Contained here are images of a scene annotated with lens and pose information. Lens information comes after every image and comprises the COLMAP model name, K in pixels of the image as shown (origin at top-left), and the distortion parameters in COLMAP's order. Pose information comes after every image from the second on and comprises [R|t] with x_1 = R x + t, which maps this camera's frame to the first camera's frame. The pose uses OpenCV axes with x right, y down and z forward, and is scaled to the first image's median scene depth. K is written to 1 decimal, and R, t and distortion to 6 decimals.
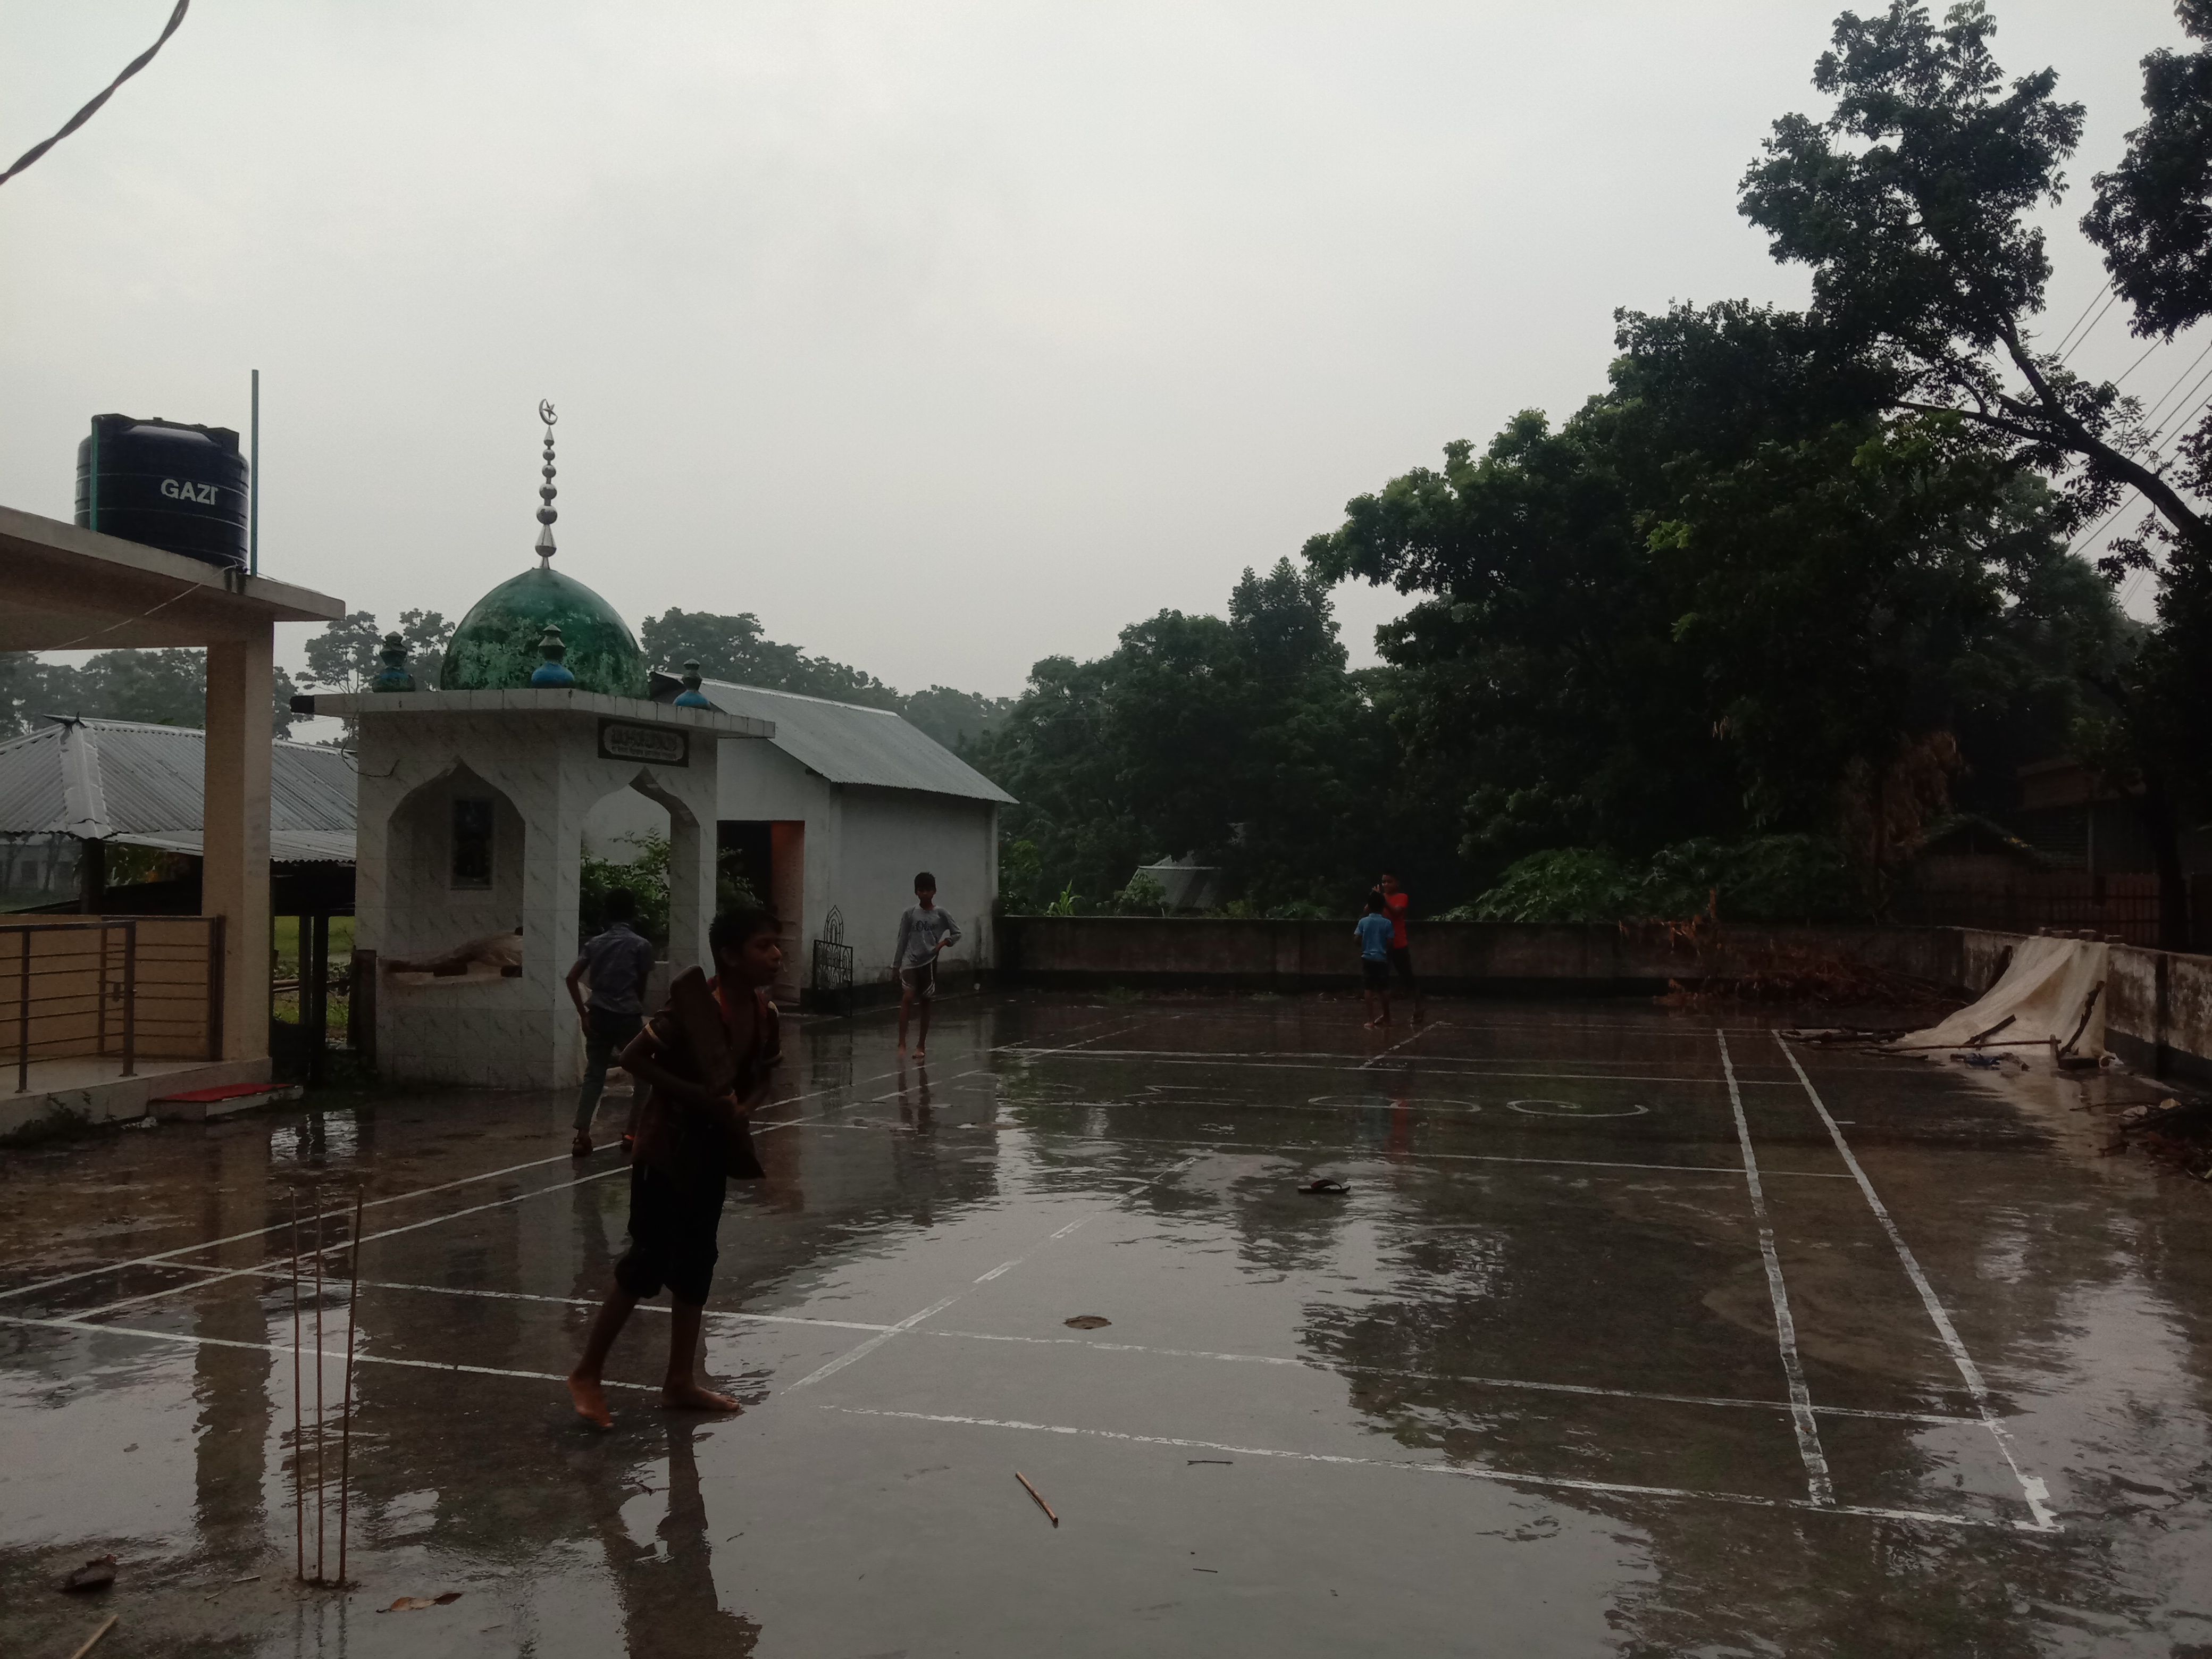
lens RADIAL K [[1877.0, 0, 1133.3], [0, 1877.0, 826.1], [0, 0, 1]] dist [0.084913, -0.163237]
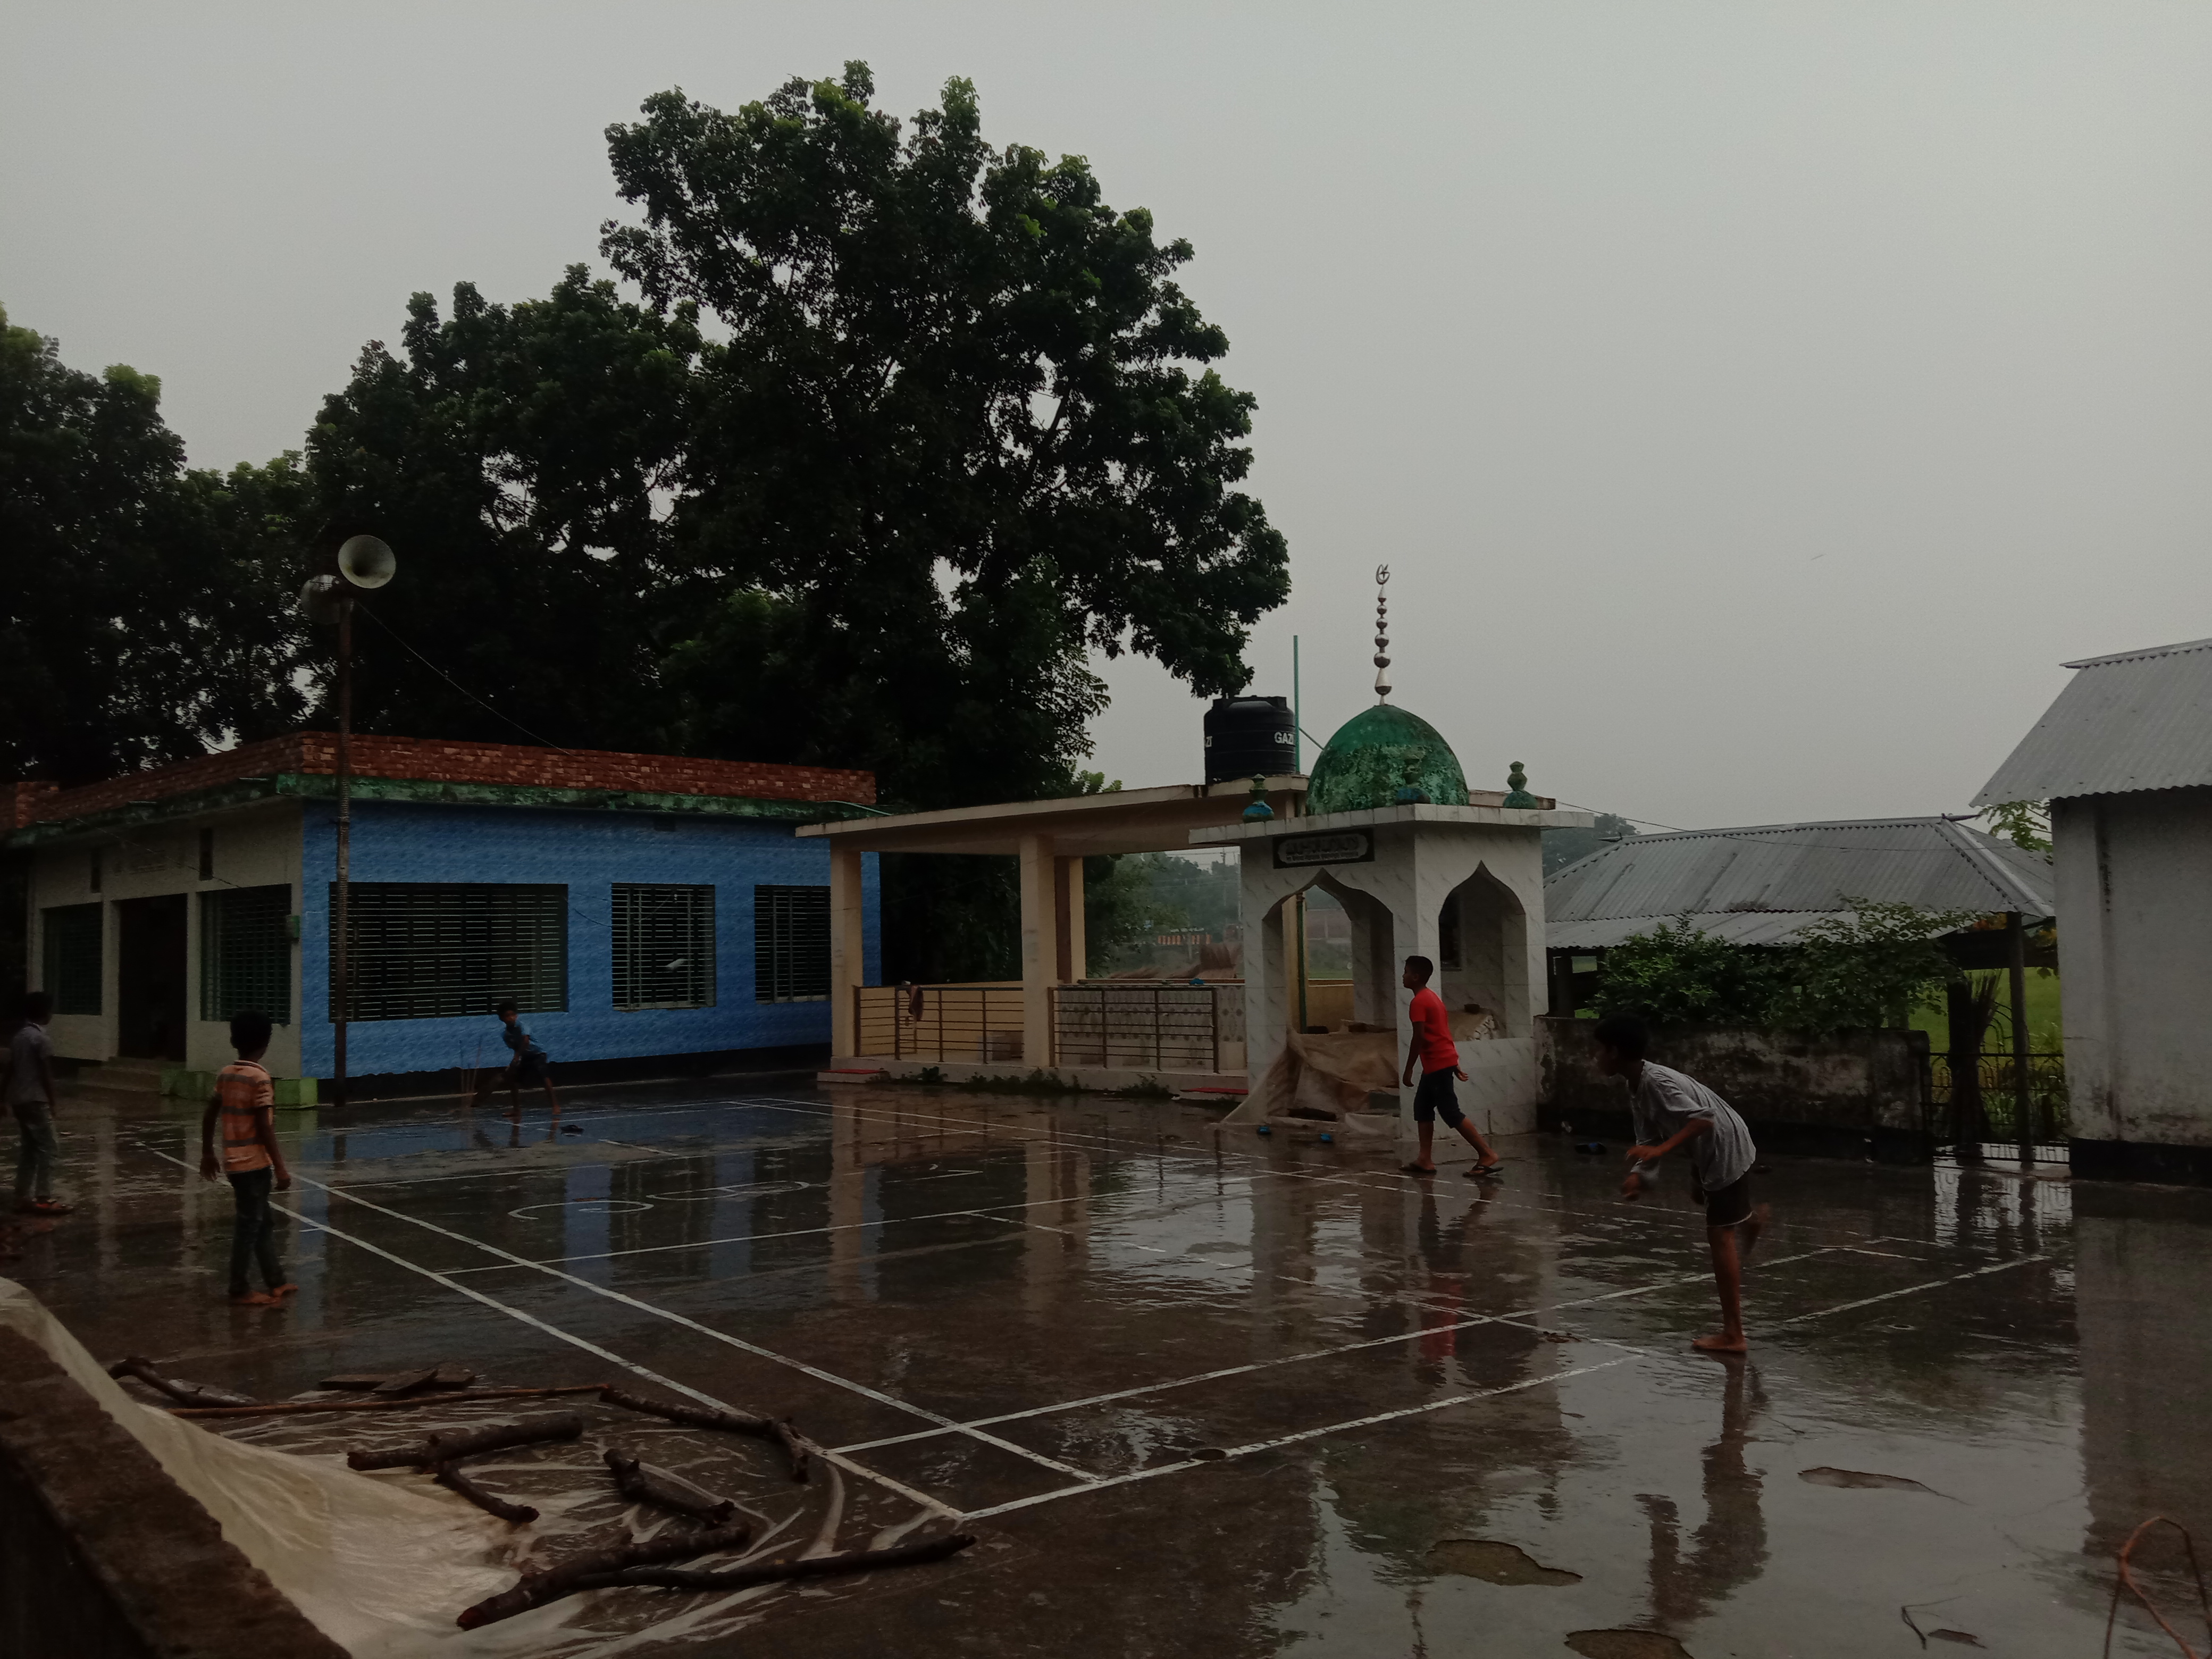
lens RADIAL K [[1908.2, 0, 1126.4], [0, 1908.2, 835.9], [0, 0, 1]] dist [0.082171, -0.157110]
pose [[-0.517410, -0.048477, -0.854364, 0.813707], [0.040476, 0.995890, -0.081020, 0.040043], [0.854780, -0.076502, -0.513321, 1.477189]]
